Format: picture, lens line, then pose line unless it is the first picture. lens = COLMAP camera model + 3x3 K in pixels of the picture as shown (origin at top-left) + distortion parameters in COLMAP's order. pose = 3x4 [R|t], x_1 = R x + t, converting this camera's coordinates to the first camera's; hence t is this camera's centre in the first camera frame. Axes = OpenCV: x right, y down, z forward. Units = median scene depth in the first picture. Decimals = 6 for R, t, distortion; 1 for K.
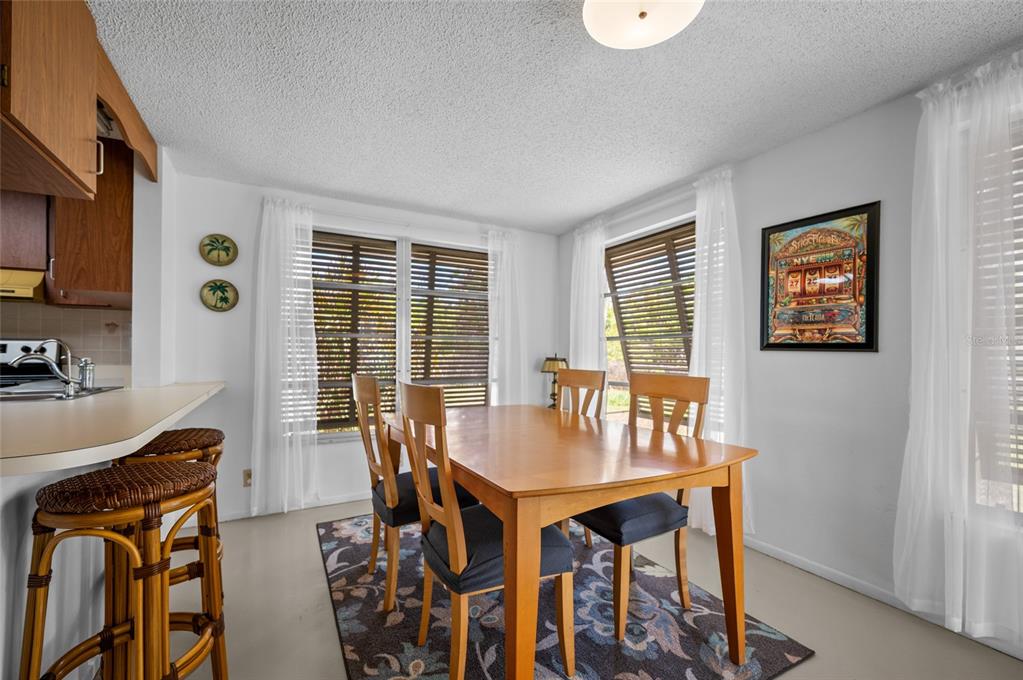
lens RADIAL K [[430.9, 0, 510.4], [0, 430.9, 354.8], [0, 0, 1]] dist [0.000149, -0.000028]
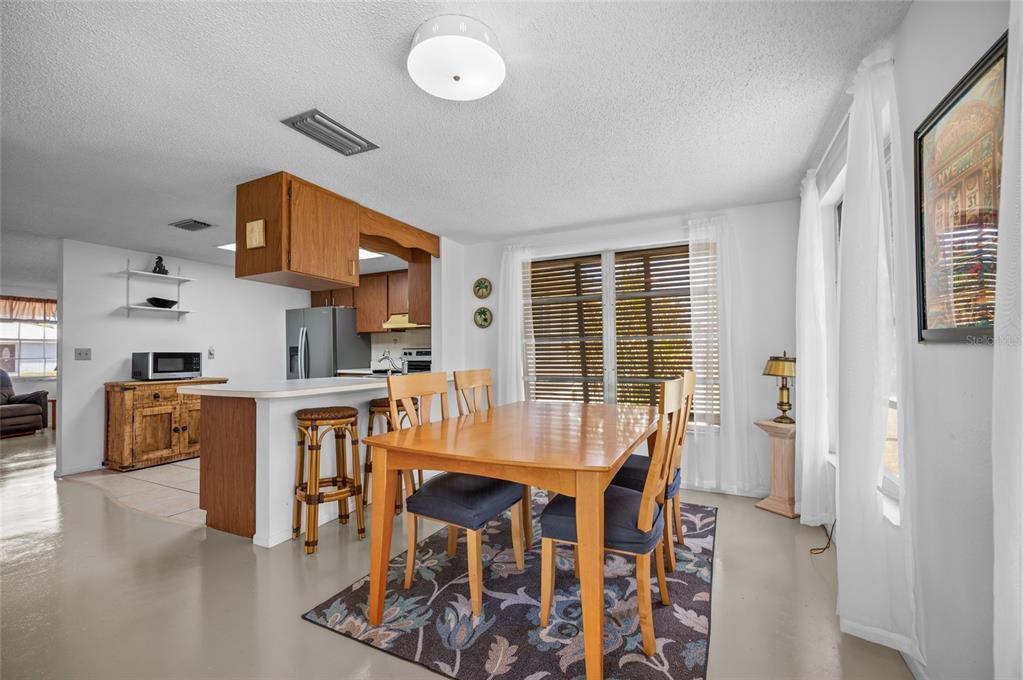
lens RADIAL K [[430.9, 0, 510.4], [0, 430.9, 354.8], [0, 0, 1]] dist [0.000149, -0.000028]
pose [[0.568492, -0.007215, -0.822657, 0.688243], [0.009016, 0.999956, -0.002540, 0.000210], [0.822640, -0.005973, 0.568532, 0.215317]]
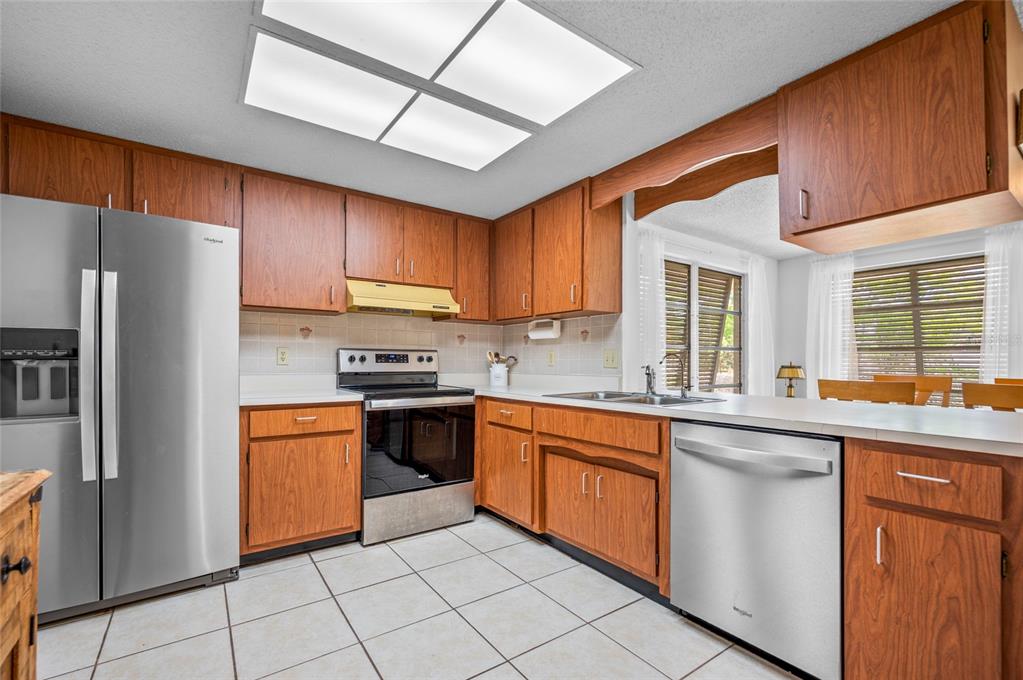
lens RADIAL K [[441.5, 0, 502.8], [0, 441.5, 361.3], [0, 0, 1]] dist [-0.001847, -0.000219]
pose [[0.994790, -0.000341, 0.101949, -1.177332], [0.000303, 1.000000, 0.000386, -0.008864], [-0.101949, -0.000353, 0.994790, -0.166734]]
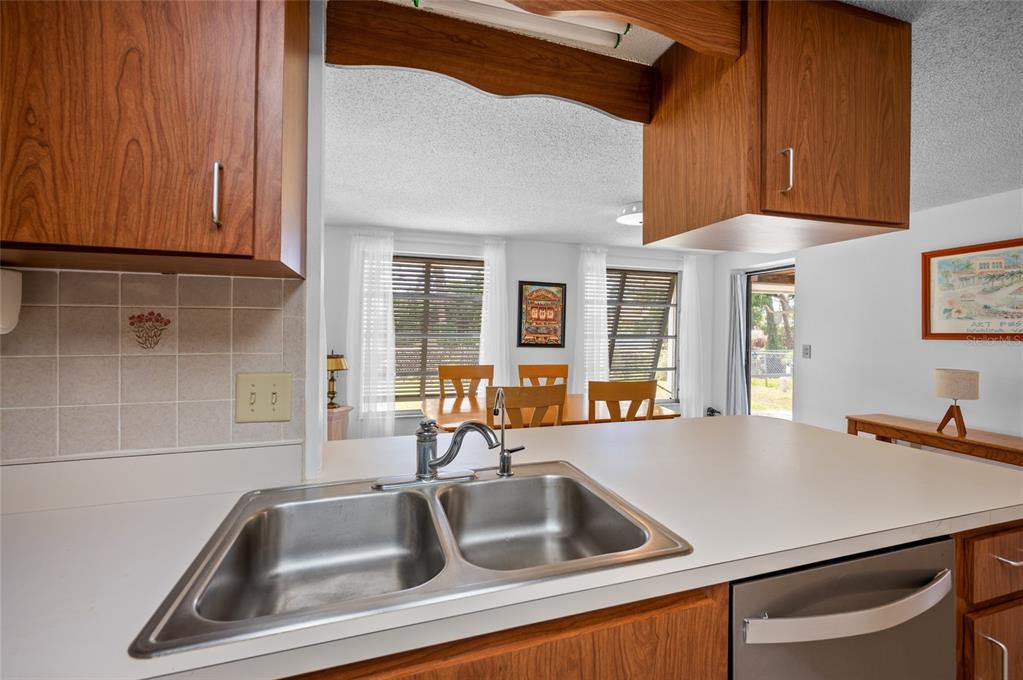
lens RADIAL K [[437.8, 0, 511.5], [0, 437.8, 340.0], [0, 0, 1]] dist [-0.000299, -0.000062]
pose [[0.196604, -0.023983, 0.980190, -1.155071], [-0.006532, 0.999647, 0.025769, -0.081266], [-0.980461, -0.011469, 0.196378, 0.608806]]
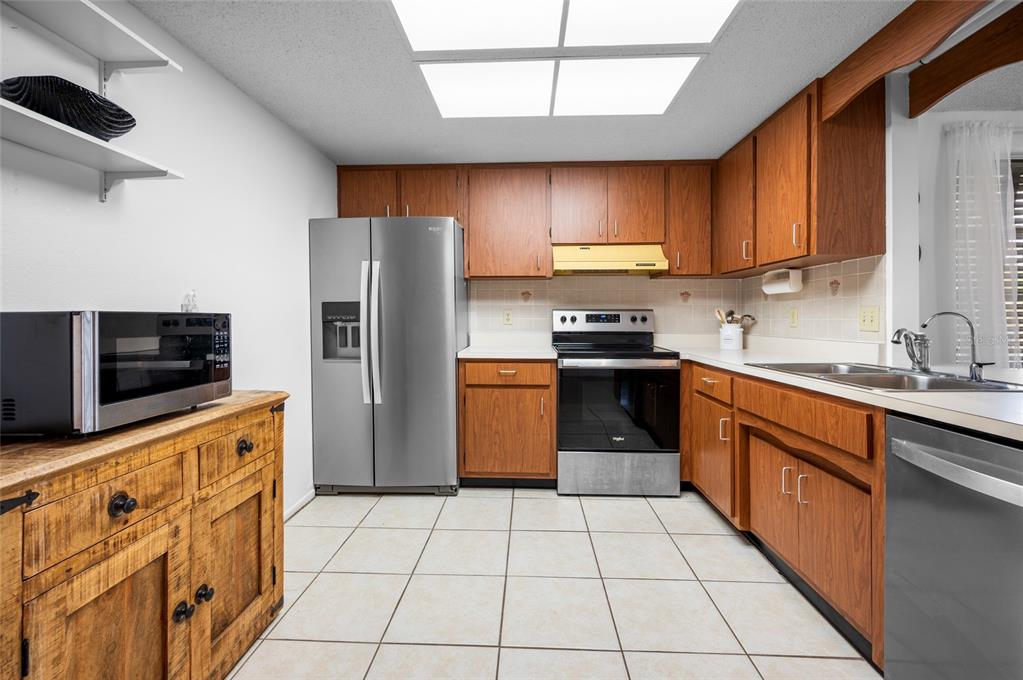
lens RADIAL K [[439.5, 0, 512.8], [0, 439.5, 320.3], [0, 0, 1]] dist [0.000304, -0.000016]
pose [[0.854578, -0.000541, -0.519323, -0.928887], [0.003427, 0.999984, 0.004598, -0.017904], [0.519312, -0.005709, 0.854566, -0.106475]]
